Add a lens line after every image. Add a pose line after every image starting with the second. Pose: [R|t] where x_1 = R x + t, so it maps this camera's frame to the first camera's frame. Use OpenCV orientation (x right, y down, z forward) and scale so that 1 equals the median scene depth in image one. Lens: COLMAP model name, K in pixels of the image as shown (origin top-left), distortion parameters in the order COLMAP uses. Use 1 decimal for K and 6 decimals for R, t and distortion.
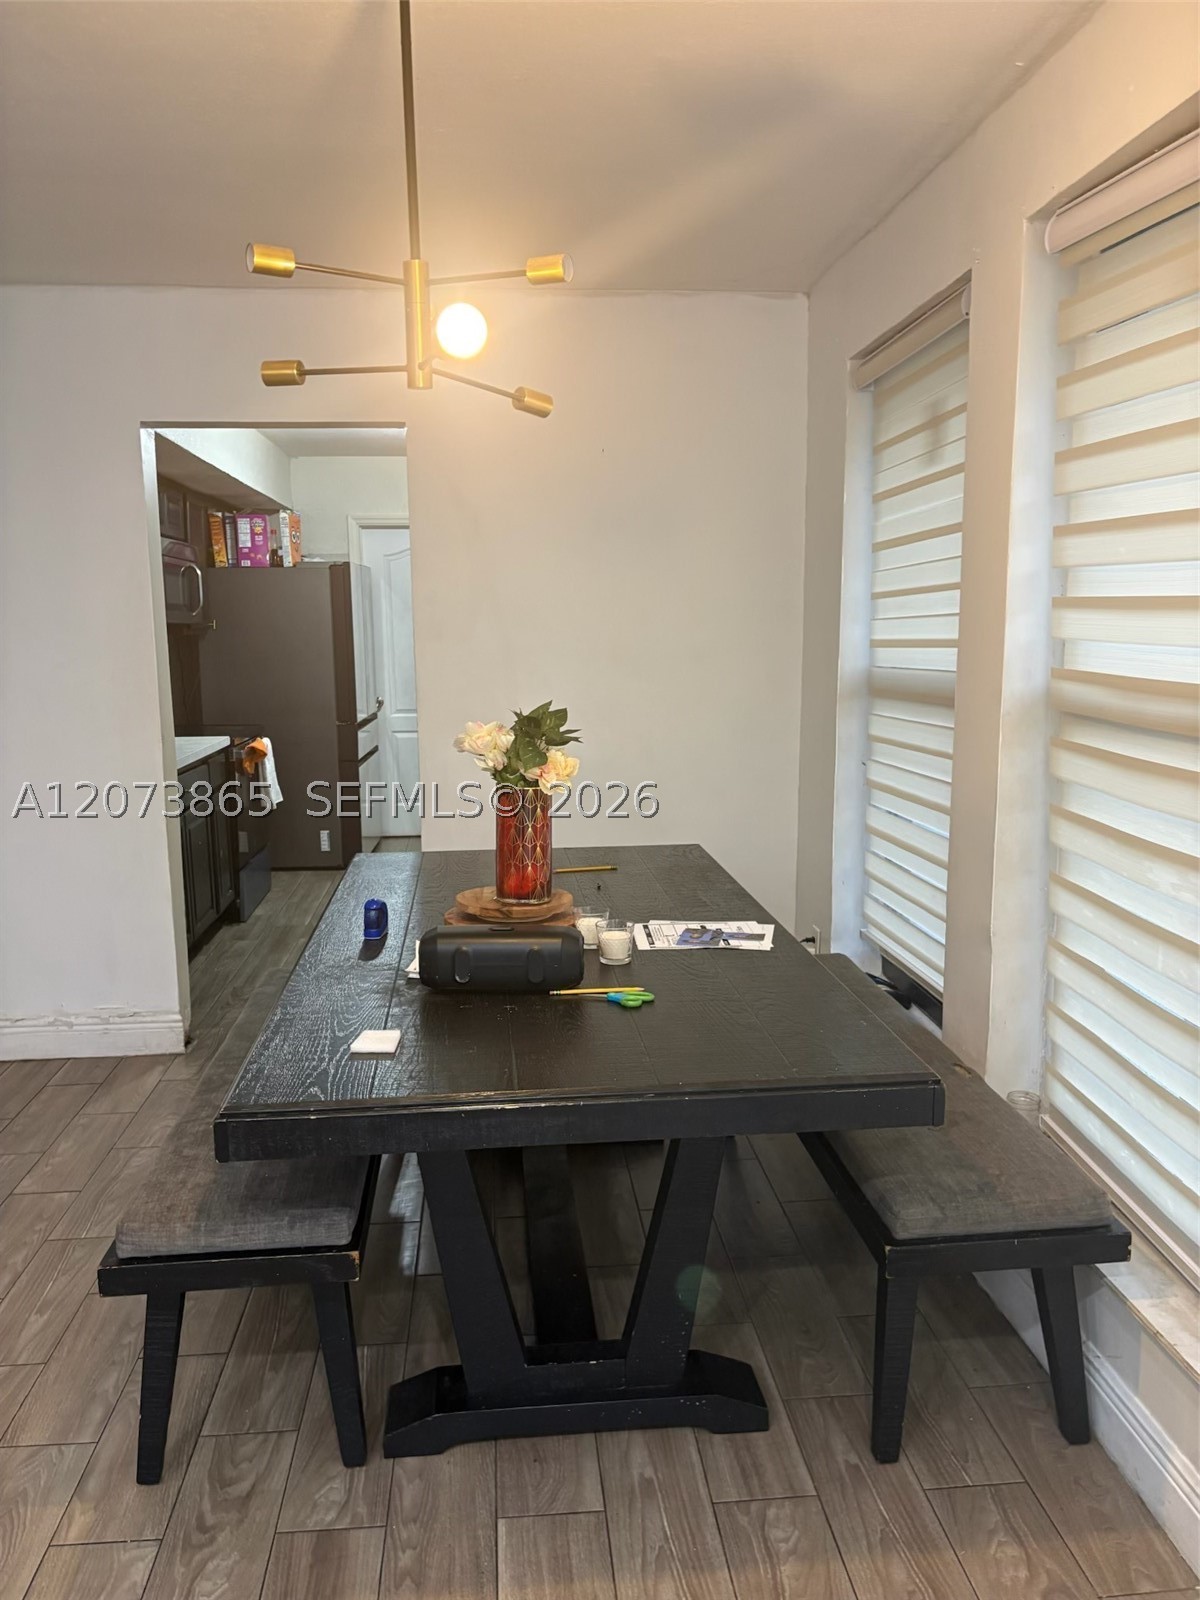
lens RADIAL K [[1199.1, 0, 596.9], [0, 1199.1, 802.9], [0, 0, 1]] dist [0.004758, -0.000304]
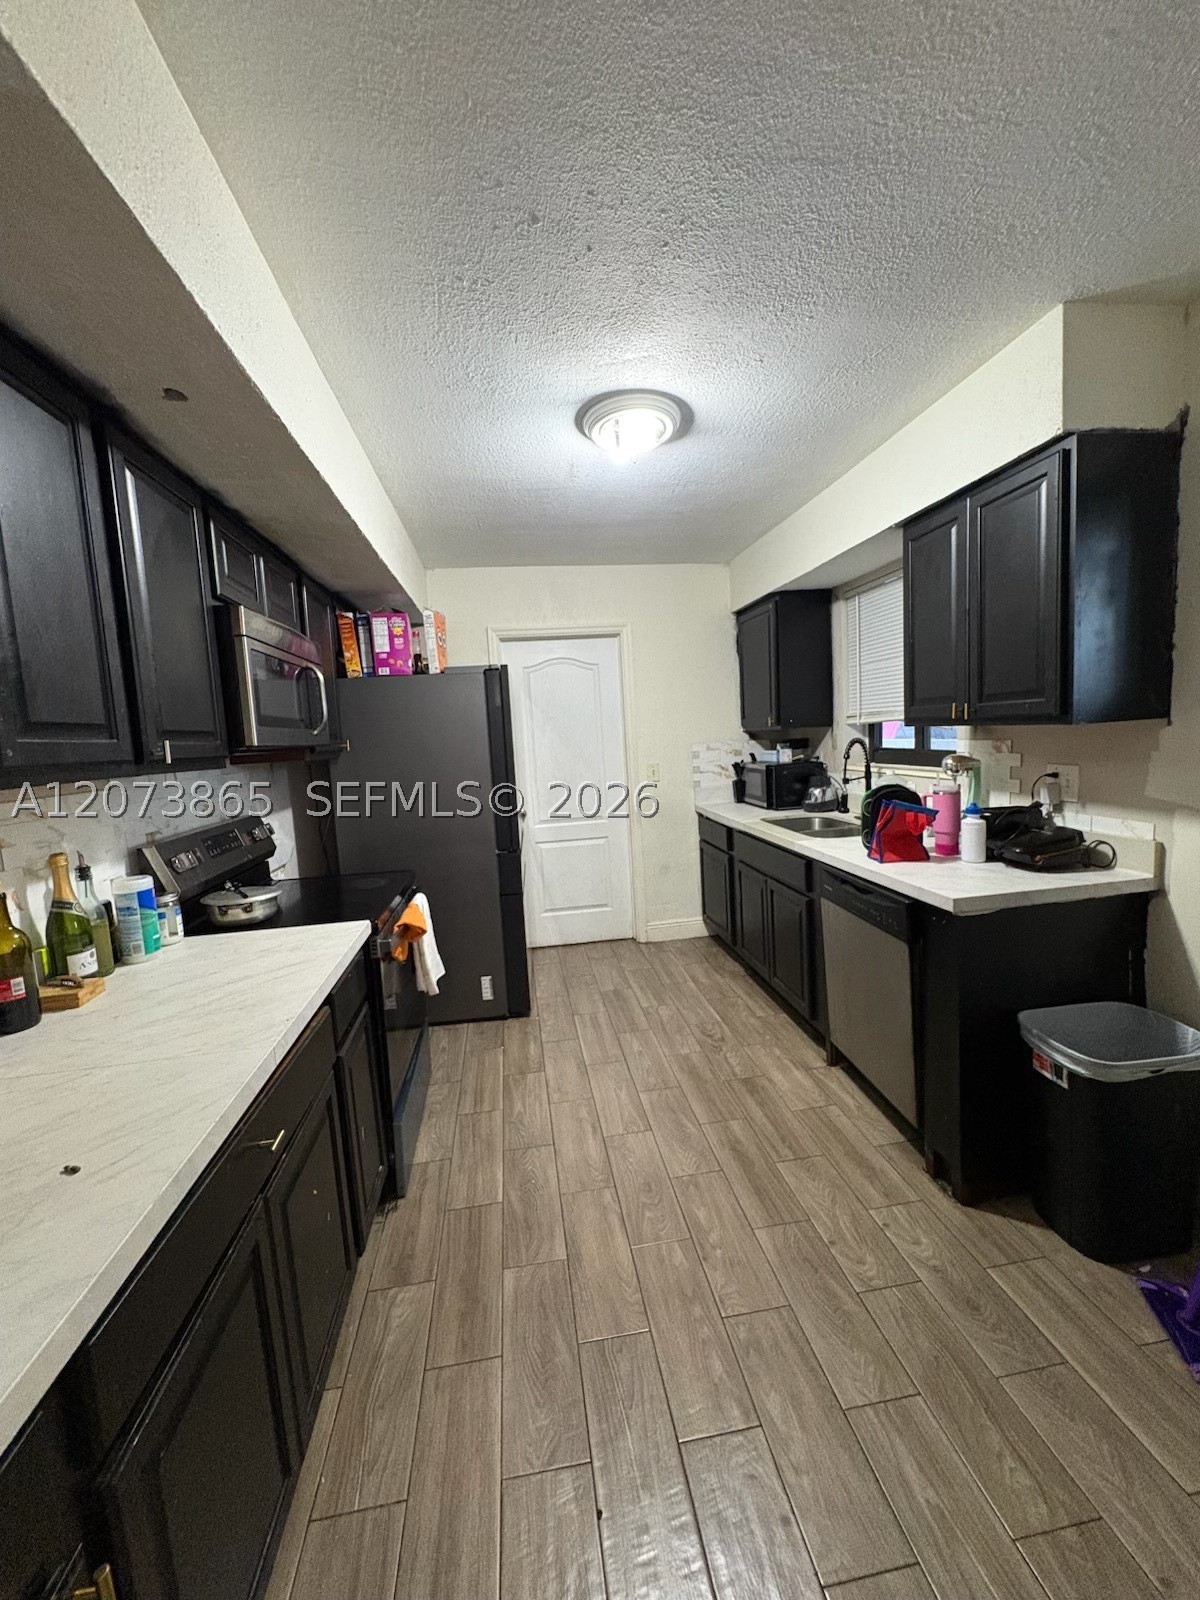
lens RADIAL K [[640.9, 0, 604.5], [0, 640.9, 801.0], [0, 0, 1]] dist [-0.020459, -0.000115]
pose [[0.997666, -0.046861, 0.049662, -0.165399], [0.049027, 0.997857, -0.043343, -0.082503], [-0.047524, 0.045677, 0.997825, 0.552280]]
